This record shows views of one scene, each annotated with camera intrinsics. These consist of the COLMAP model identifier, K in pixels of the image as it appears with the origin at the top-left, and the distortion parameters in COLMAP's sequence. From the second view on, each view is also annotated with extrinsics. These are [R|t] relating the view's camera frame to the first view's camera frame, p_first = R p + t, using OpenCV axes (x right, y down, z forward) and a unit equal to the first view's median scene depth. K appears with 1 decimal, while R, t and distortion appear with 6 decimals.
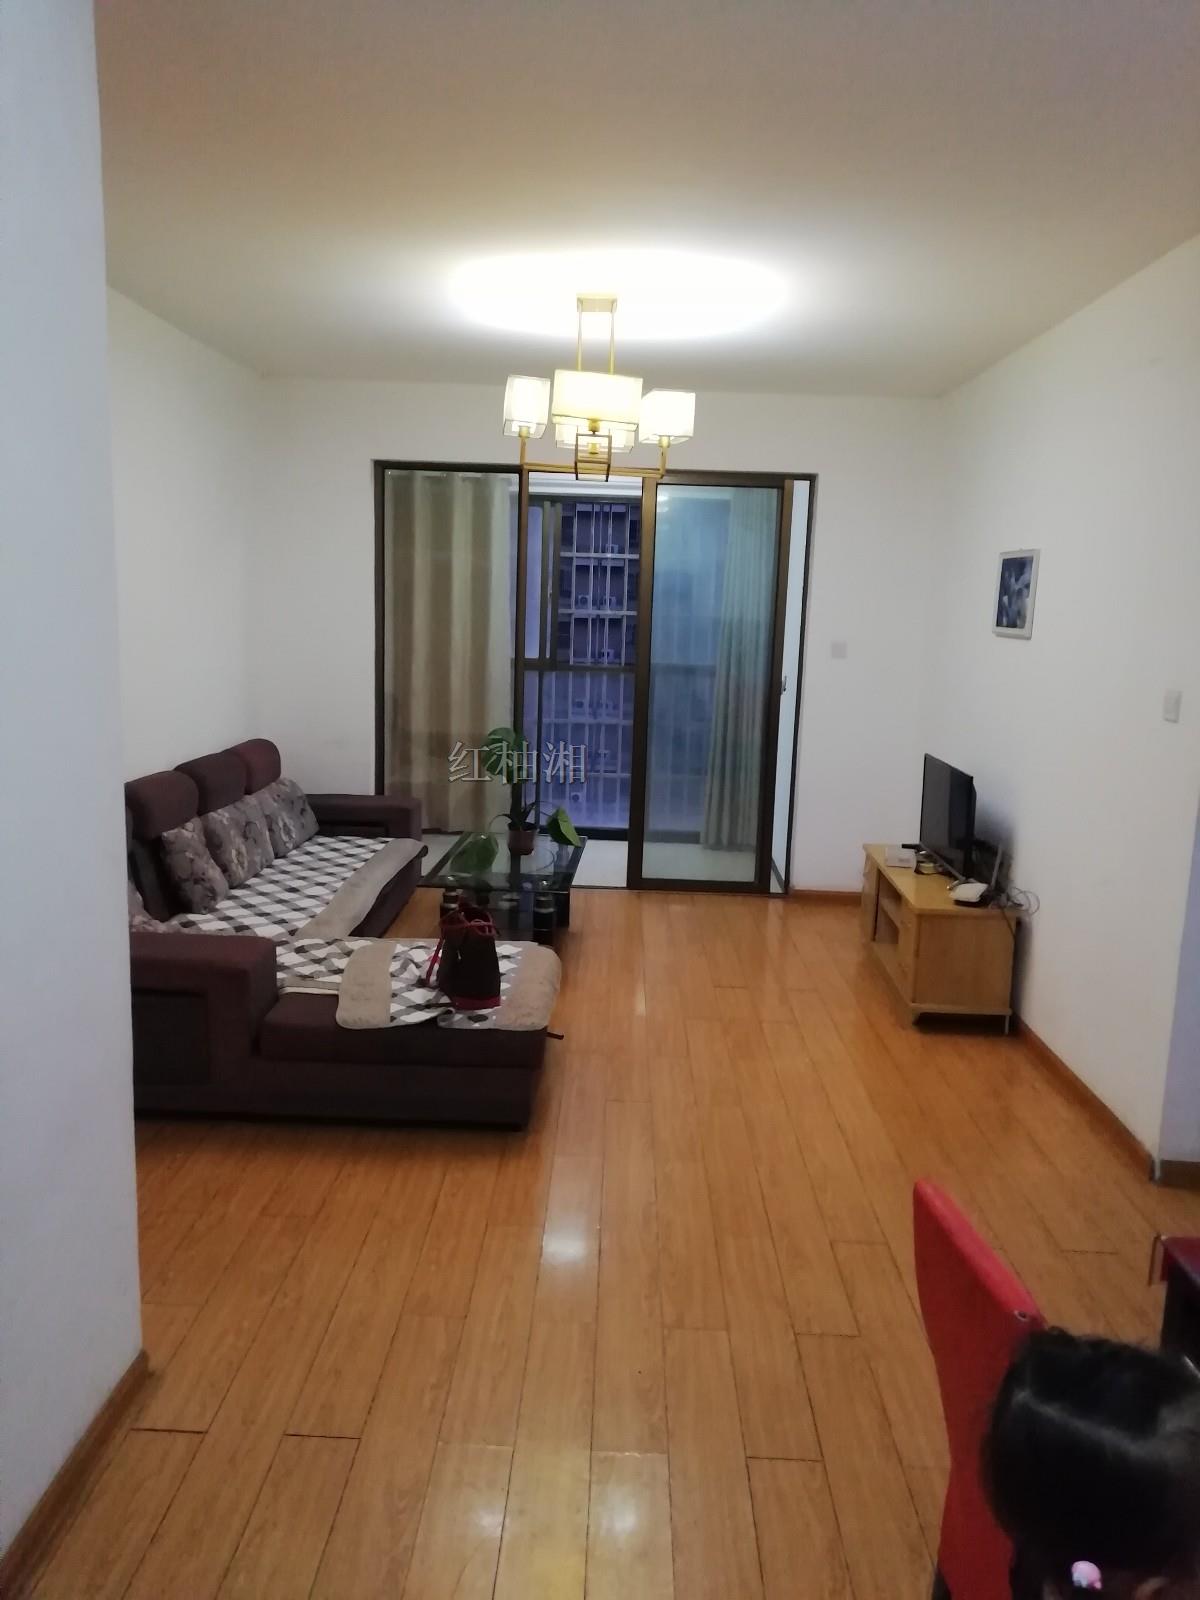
lens RADIAL K [[1173.9, 0, 600.0], [0, 1173.9, 800.0], [0, 0, 1]] dist [0.039134, -0.001113]
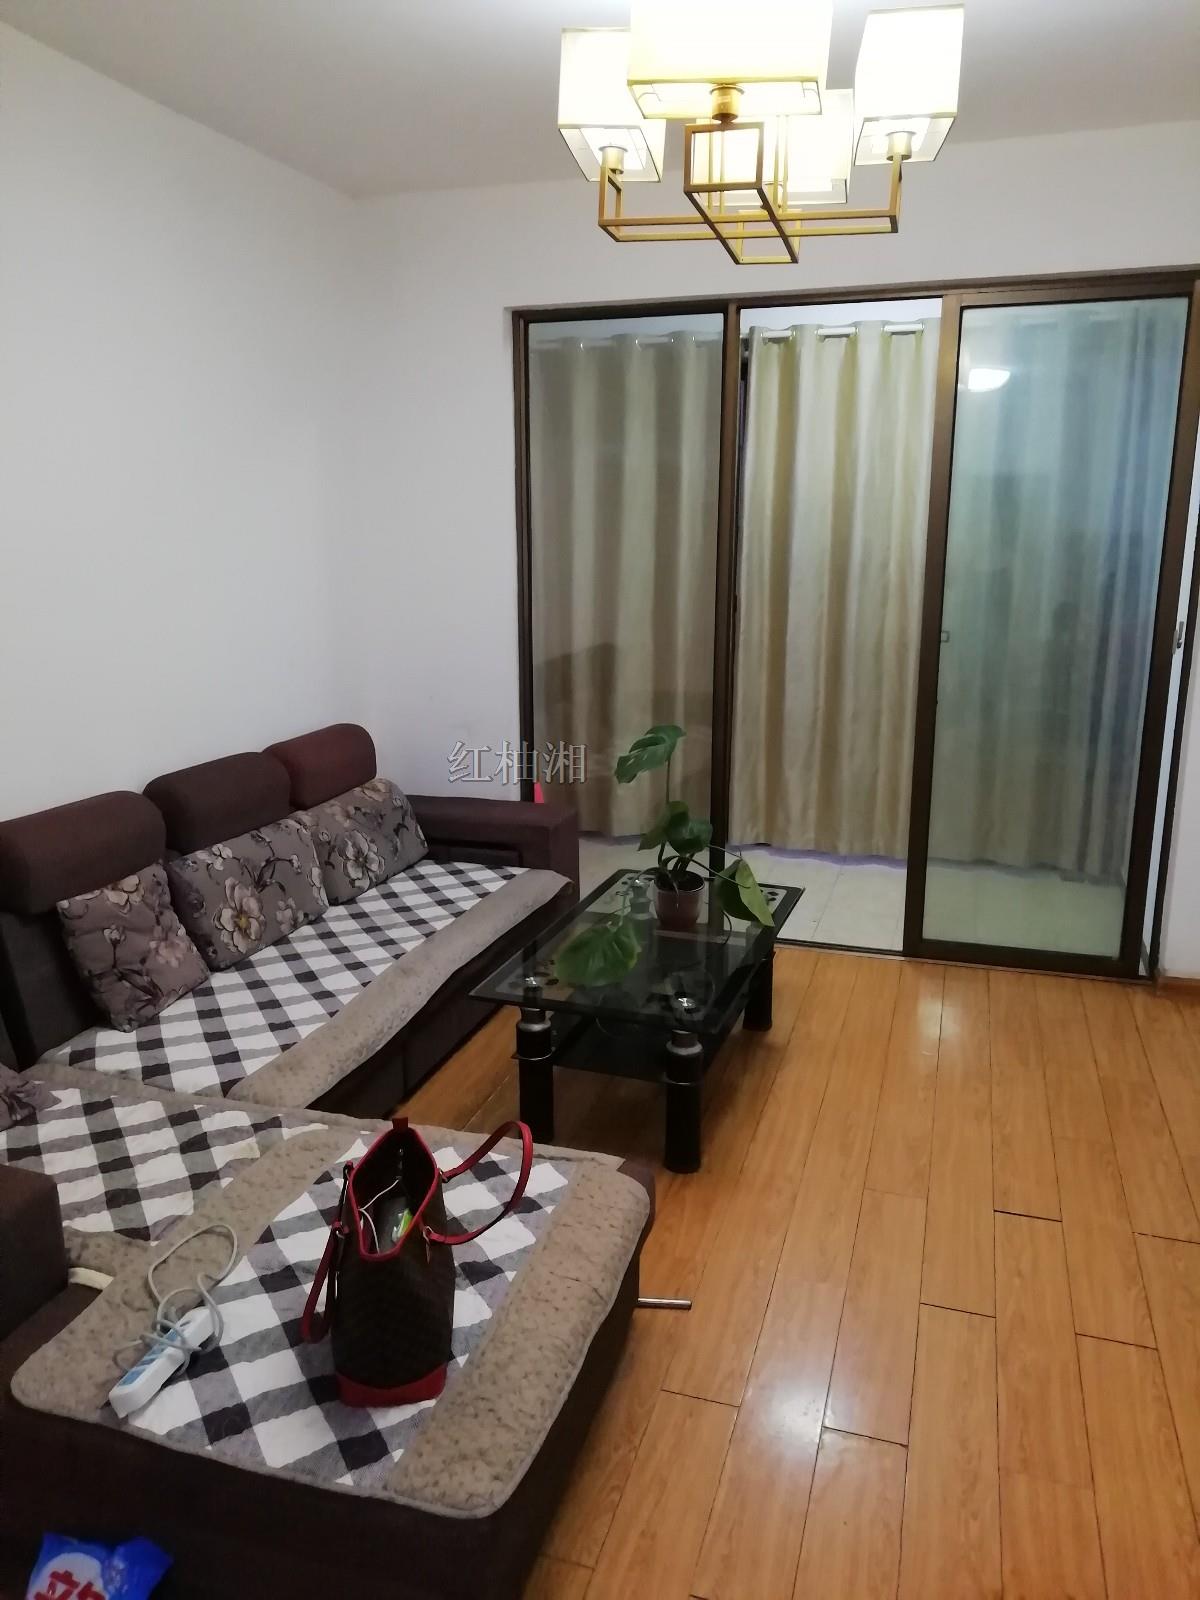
lens RADIAL K [[1175.4, 0, 595.9], [0, 1175.4, 797.6], [0, 0, 1]] dist [0.031989, -0.005364]
pose [[0.957977, 0.032149, -0.285036, 0.075307], [-0.015877, 0.998119, 0.059216, -0.065981], [0.286404, -0.052202, 0.956686, 0.461134]]
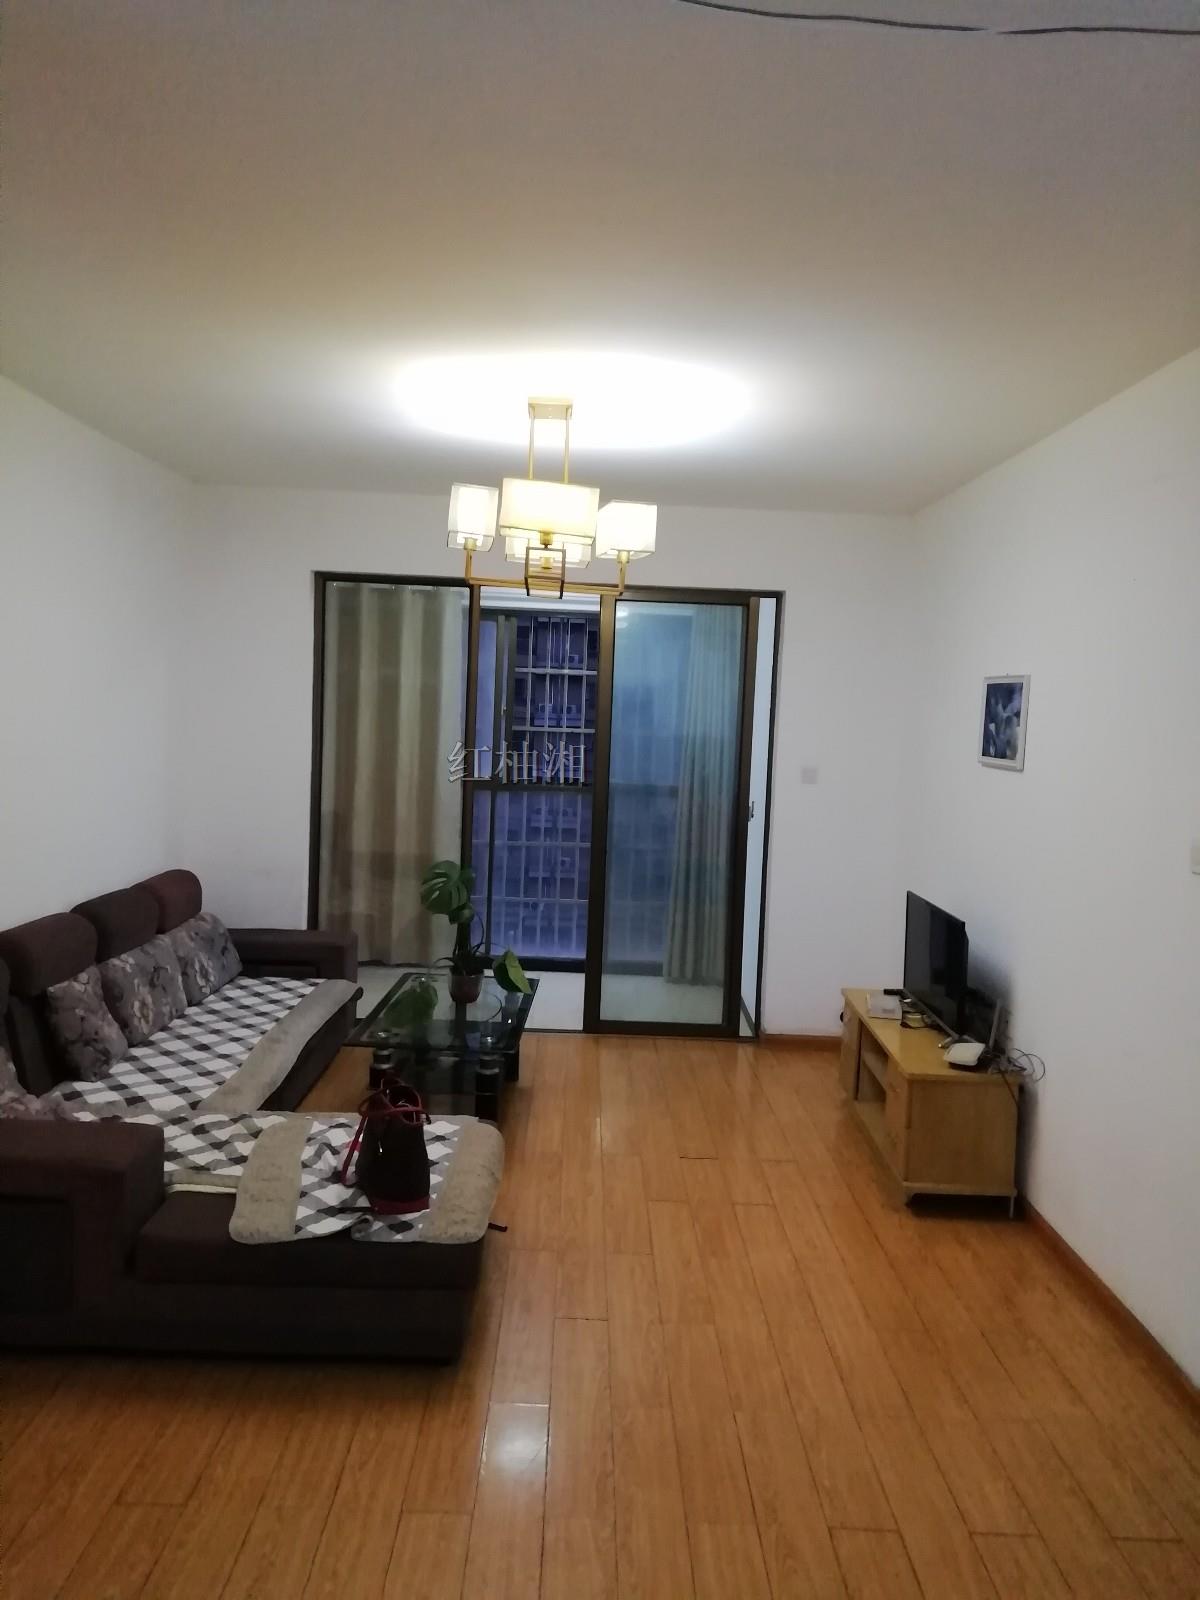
lens RADIAL K [[1175.4, 0, 595.9], [0, 1175.4, 797.6], [0, 0, 1]] dist [0.031989, -0.005364]
pose [[0.999524, 0.005053, 0.030439, 0.005787], [-0.002247, 0.995800, -0.091527, -0.031407], [-0.030773, 0.091415, 0.995337, 0.099576]]
